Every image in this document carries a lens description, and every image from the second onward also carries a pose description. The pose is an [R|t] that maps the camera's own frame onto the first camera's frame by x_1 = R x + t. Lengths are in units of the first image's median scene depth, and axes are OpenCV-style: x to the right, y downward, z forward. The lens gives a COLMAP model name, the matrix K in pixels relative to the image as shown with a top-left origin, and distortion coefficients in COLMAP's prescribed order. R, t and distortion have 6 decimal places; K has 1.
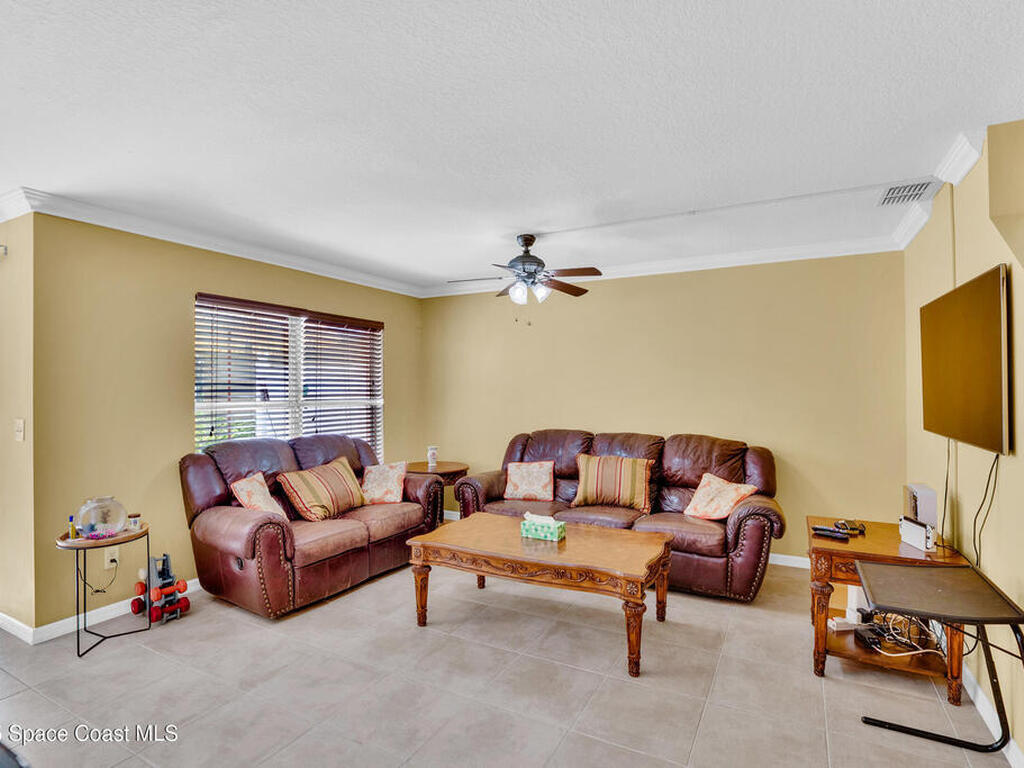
lens RADIAL K [[528.6, 0, 514.6], [0, 528.6, 384.0], [0, 0, 1]] dist [-0.040213, 0.010382]
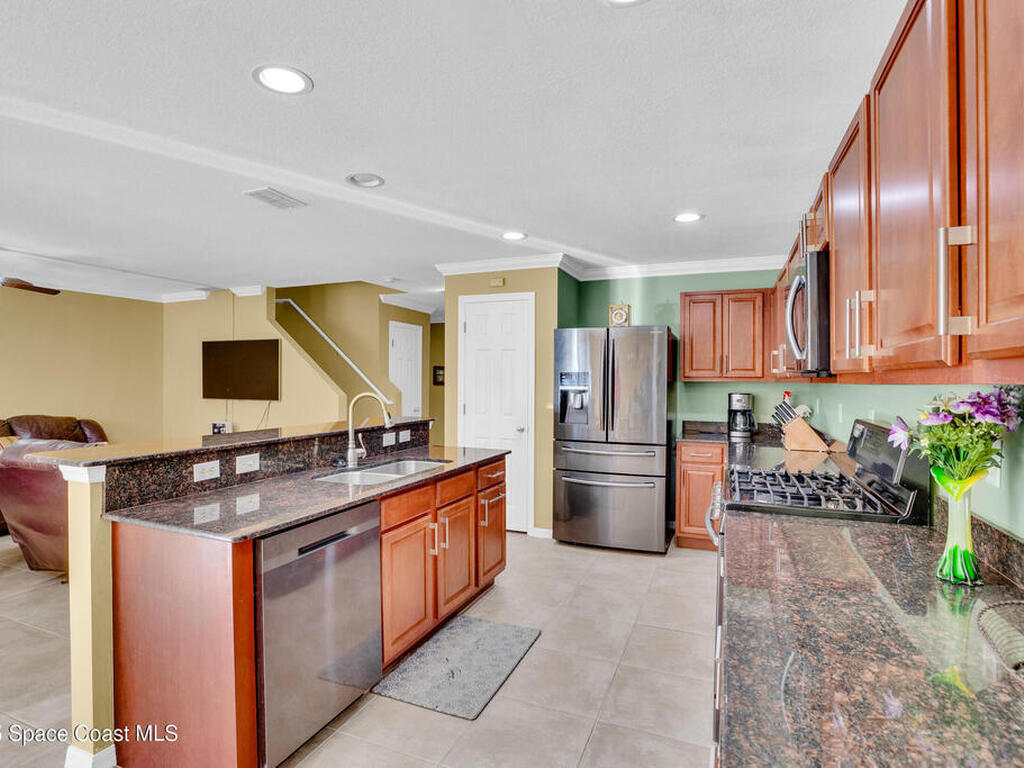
lens RADIAL K [[528.6, 0, 513.6], [0, 528.6, 381.5], [0, 0, 1]] dist [-0.040213, 0.010382]
pose [[-0.108801, 0.001277, 0.994063, -1.208380], [-0.012888, 0.999913, -0.002695, 0.006610], [-0.993980, -0.013105, -0.108775, -0.030120]]
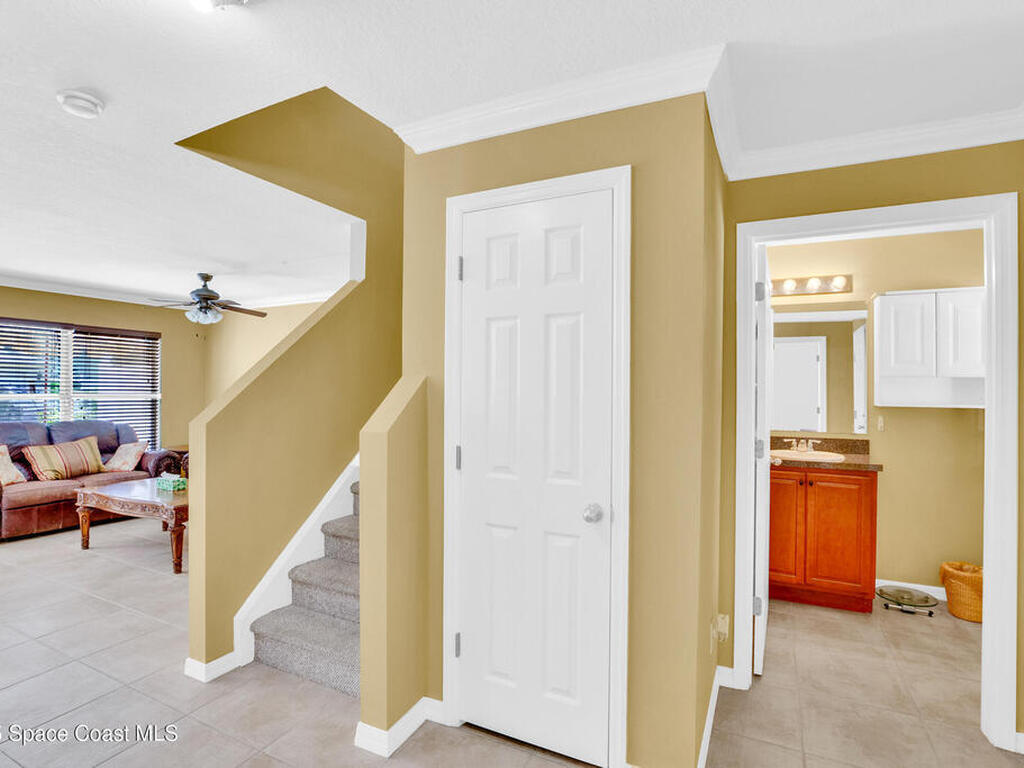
lens RADIAL K [[528.6, 0, 517.0], [0, 528.6, 379.6], [0, 0, 1]] dist [-0.040213, 0.010382]
pose [[0.999483, 0.009252, 0.030804, 0.795172], [-0.009032, 0.999933, -0.007271, -0.005053], [-0.030870, 0.006989, 0.999499, -0.376730]]
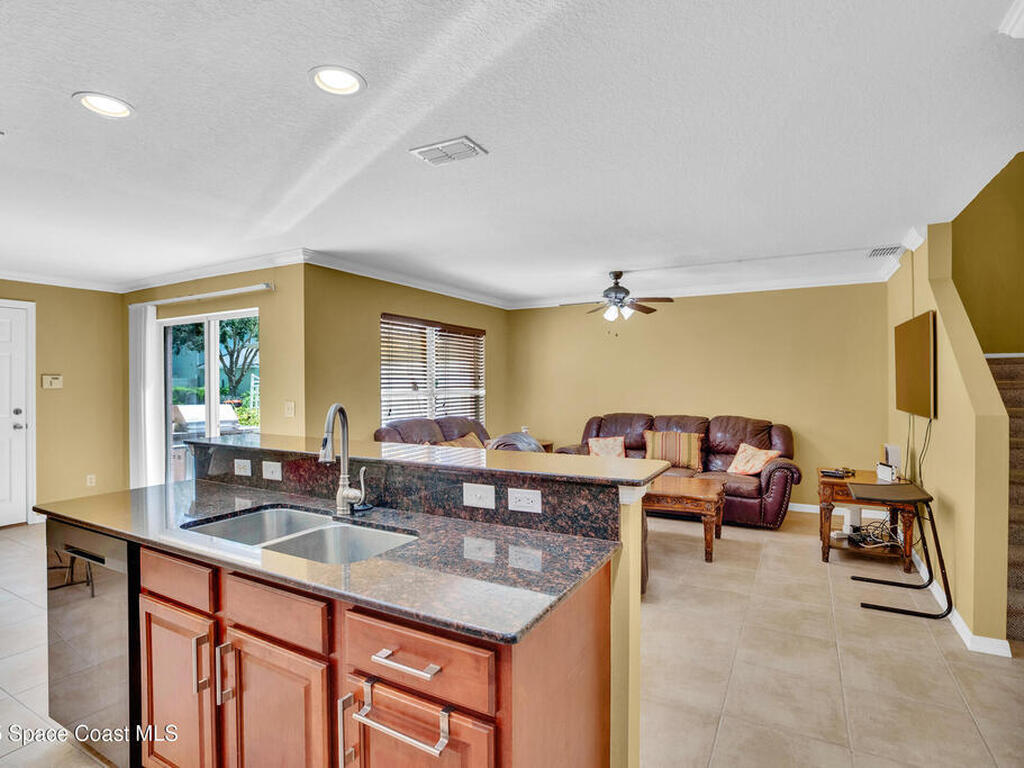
lens RADIAL K [[528.6, 0, 515.9], [0, 528.6, 384.1], [0, 0, 1]] dist [-0.040213, 0.010382]
pose [[0.999984, 0.000291, -0.005688, -0.236021], [-0.000223, 0.999929, 0.011935, -0.001135], [0.005692, -0.011933, 0.999913, -0.399643]]
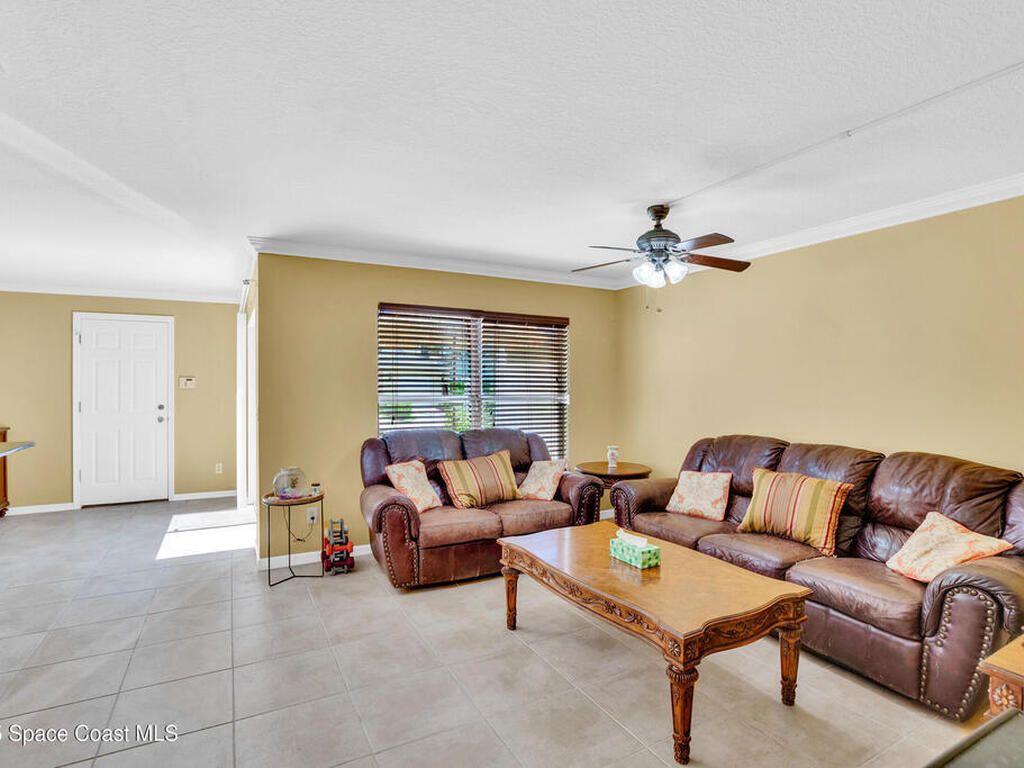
lens RADIAL K [[528.6, 0, 517.5], [0, 528.6, 384.2], [0, 0, 1]] dist [-0.040213, 0.010382]
pose [[0.839132, 0.004928, -0.543905, 0.296664], [-0.000660, 0.999967, 0.008041, -0.000398], [0.543927, -0.006388, 0.839108, 0.158931]]
